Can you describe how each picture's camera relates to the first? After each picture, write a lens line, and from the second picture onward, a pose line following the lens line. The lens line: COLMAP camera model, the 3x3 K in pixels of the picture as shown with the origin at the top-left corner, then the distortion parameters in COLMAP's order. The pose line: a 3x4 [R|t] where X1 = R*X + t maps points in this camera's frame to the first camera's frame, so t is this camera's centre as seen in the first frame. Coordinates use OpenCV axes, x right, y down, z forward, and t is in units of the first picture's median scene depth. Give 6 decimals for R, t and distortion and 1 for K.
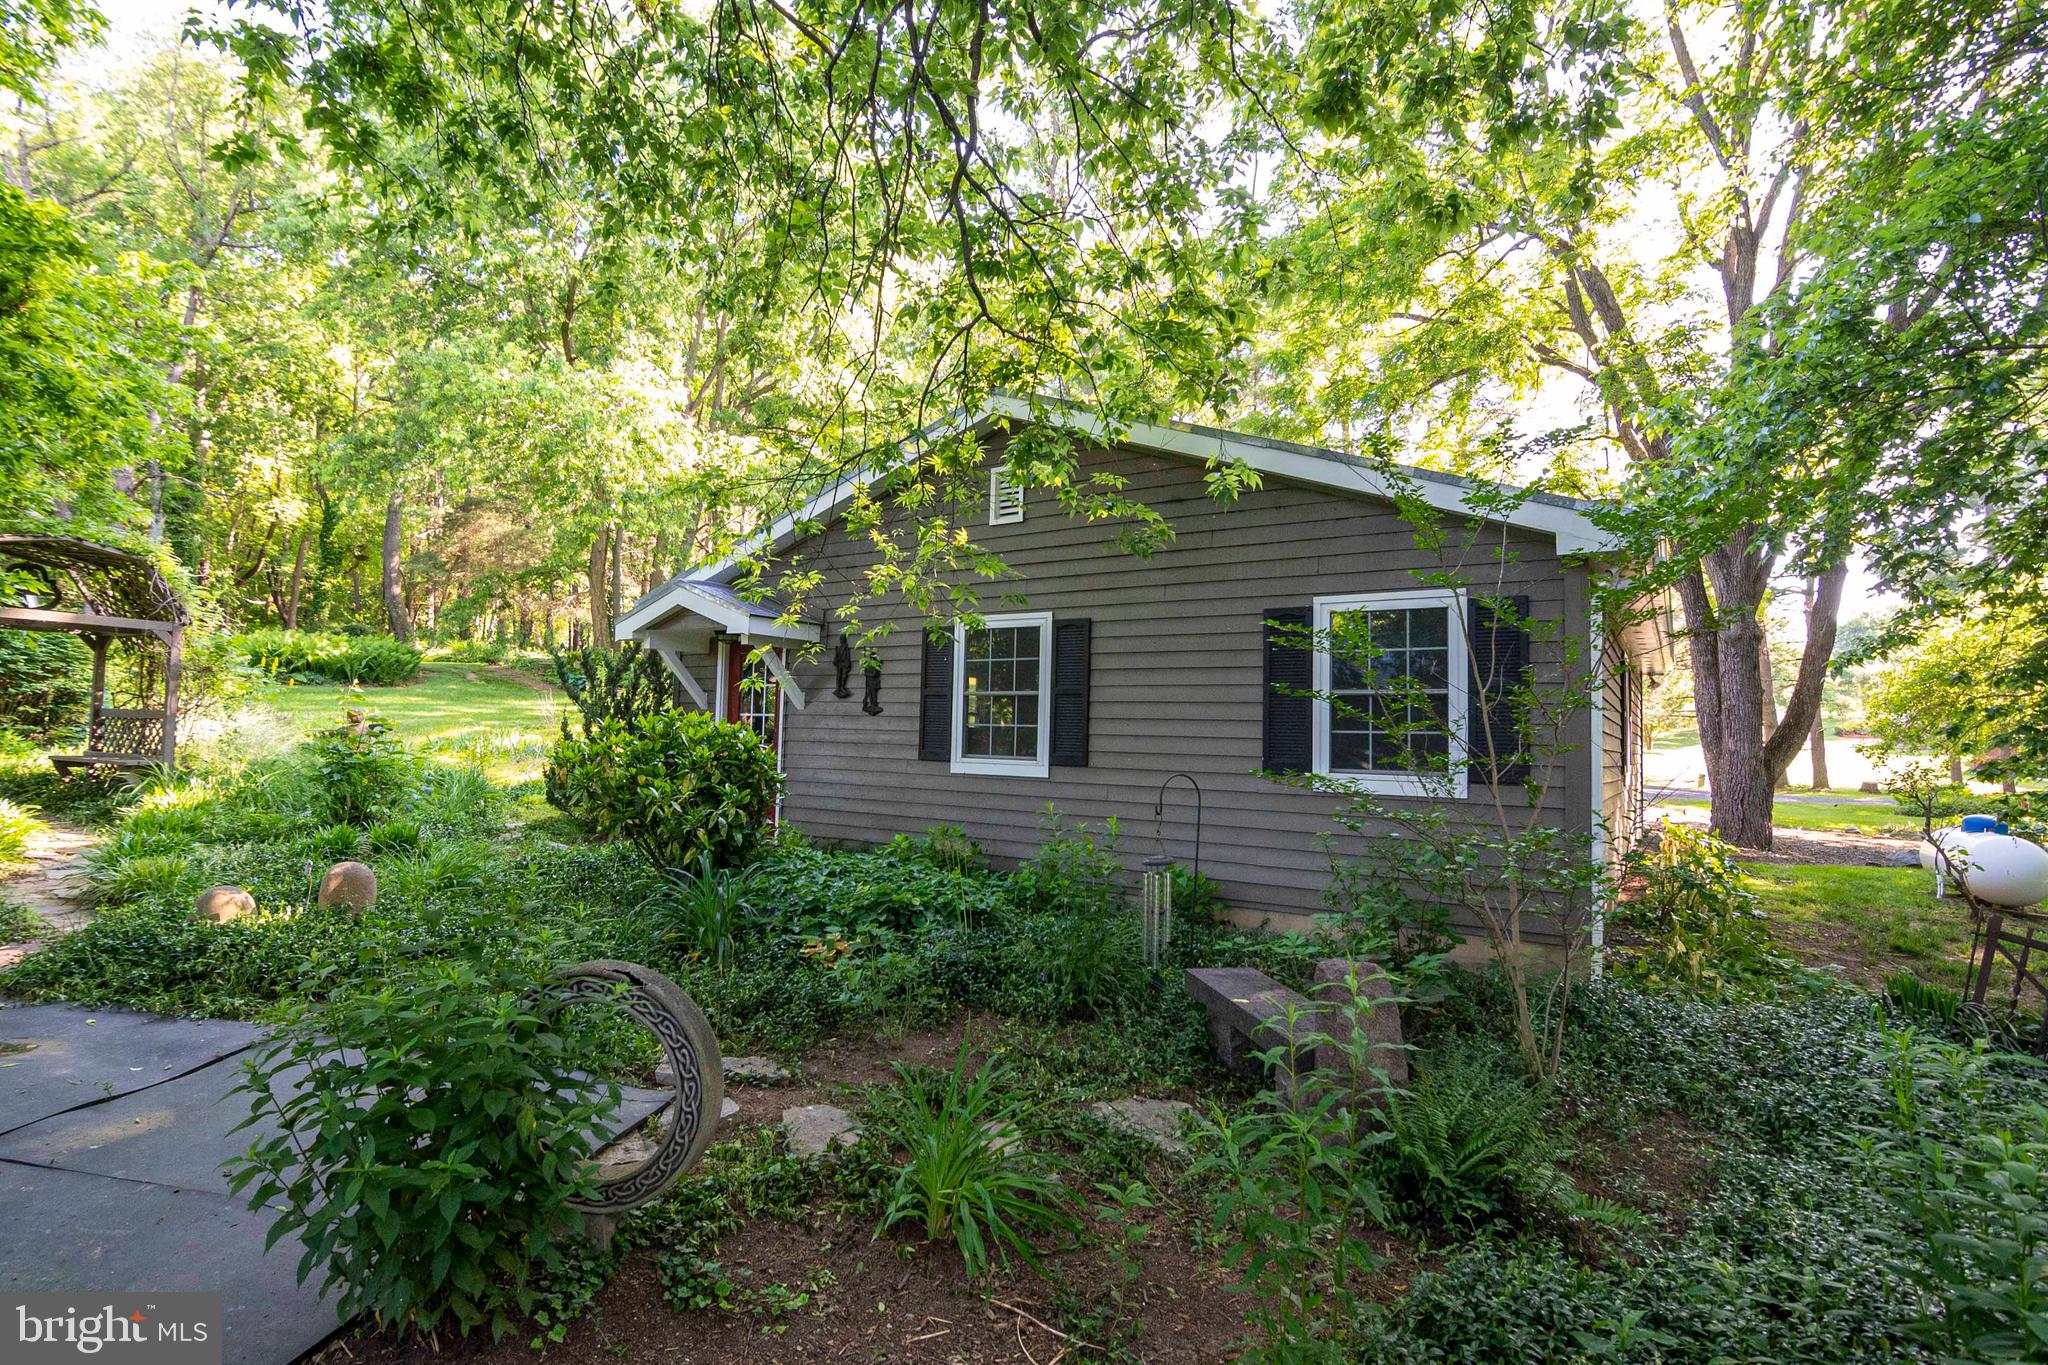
lens RADIAL K [[1044.1, 0, 1058.8], [0, 1044.1, 693.8], [0, 0, 1]] dist [-0.041012, 0.013460]
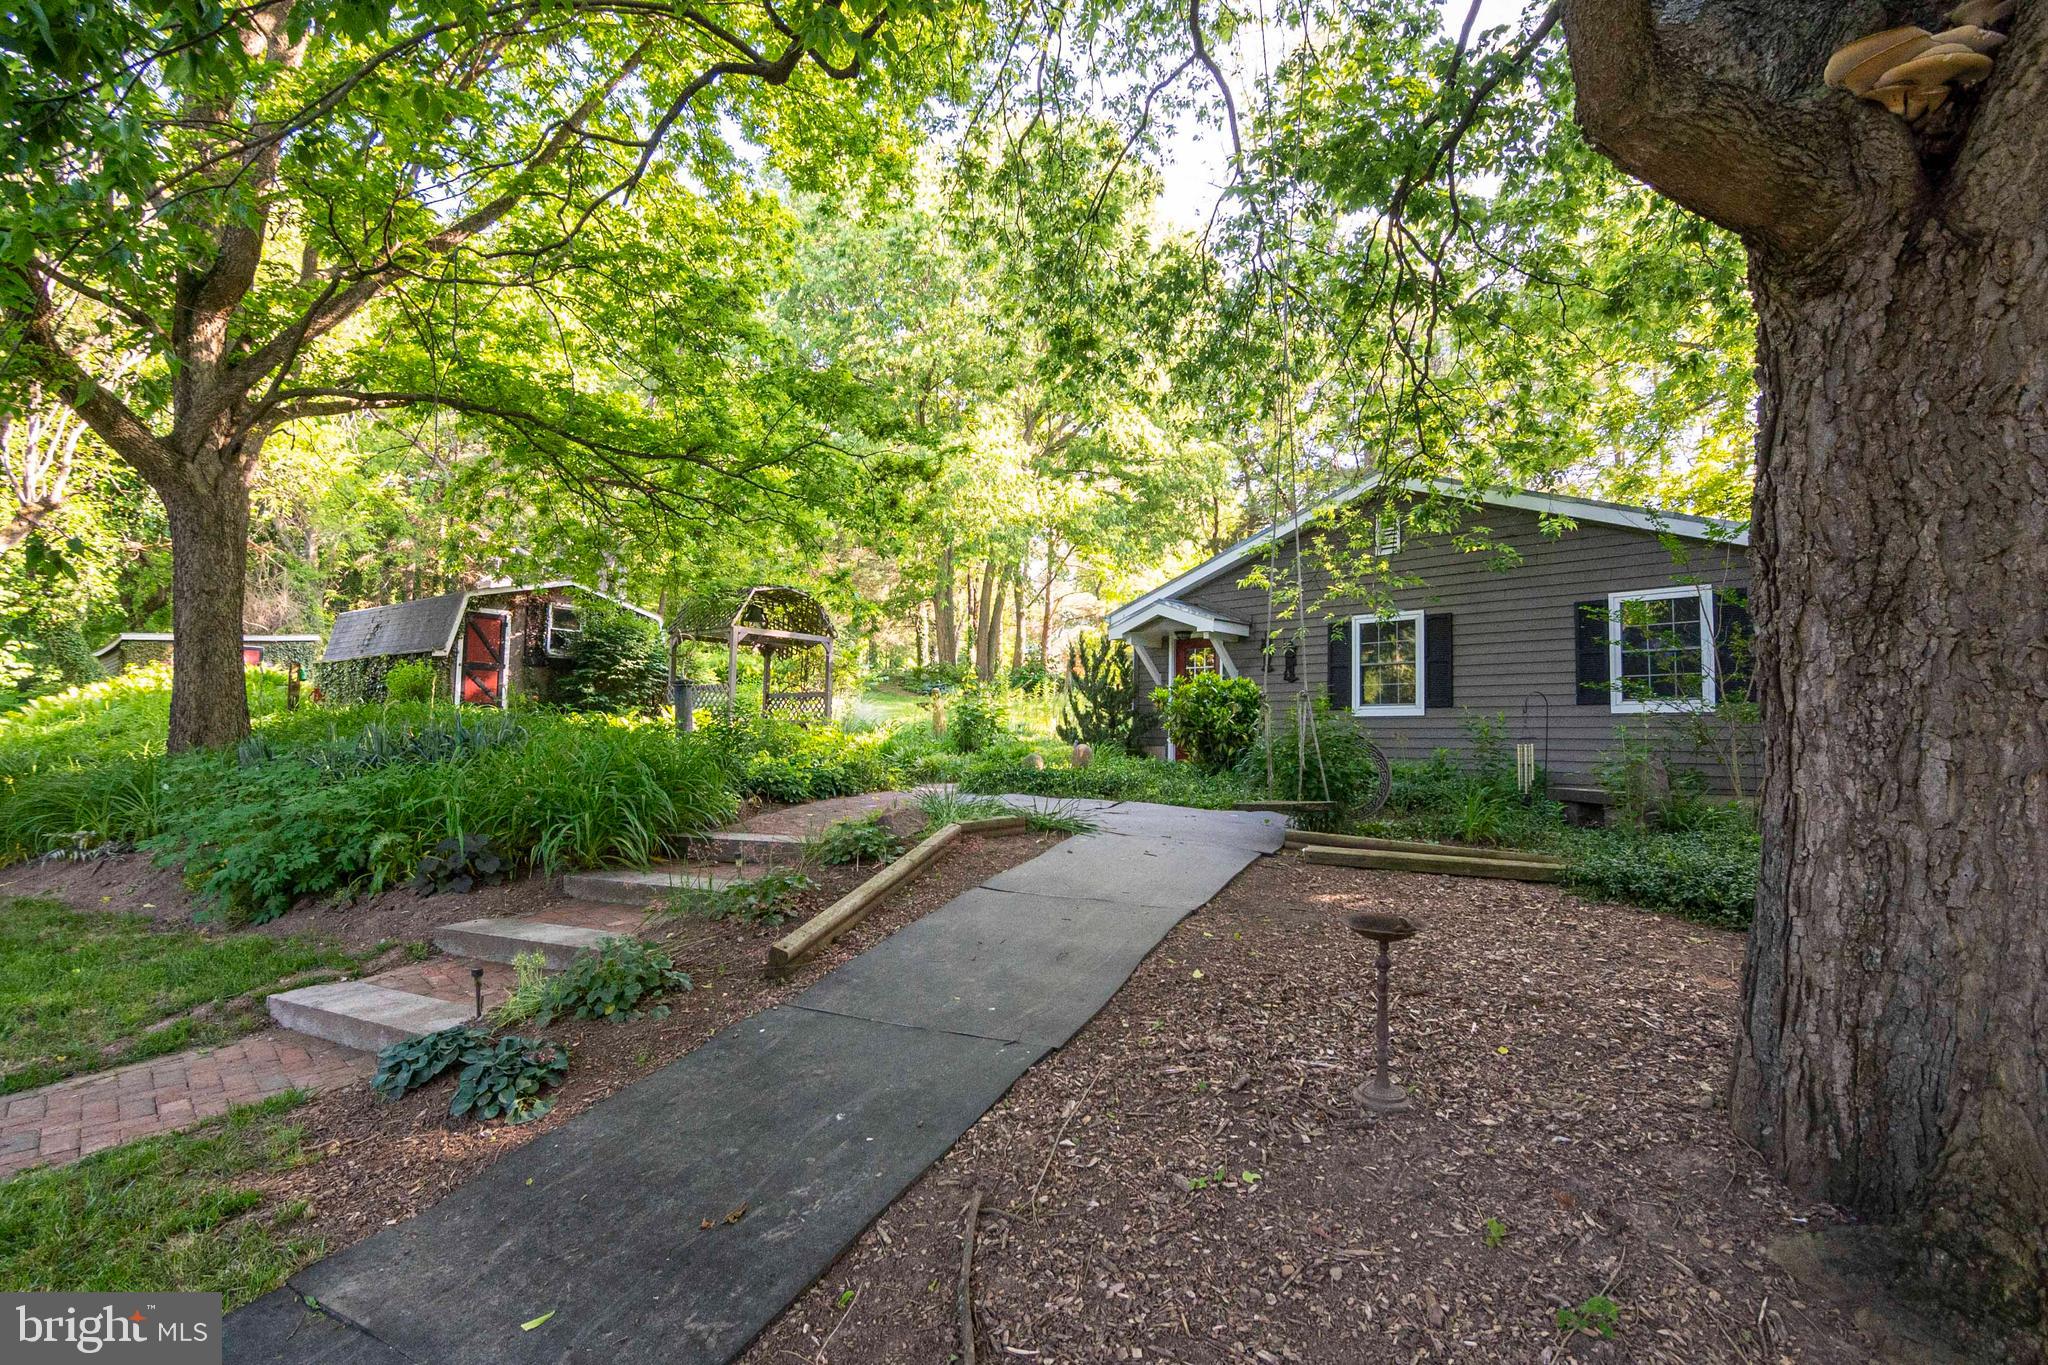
lens RADIAL K [[1133.0, 0, 1024.0], [0, 1133.0, 682.5], [0, 0, 1]] dist [-0.005881, -0.001015]
pose [[0.977081, -0.016416, -0.212234, -0.263985], [0.008094, 0.999166, -0.040018, 0.105944], [0.212714, 0.037383, 0.976399, -0.881120]]
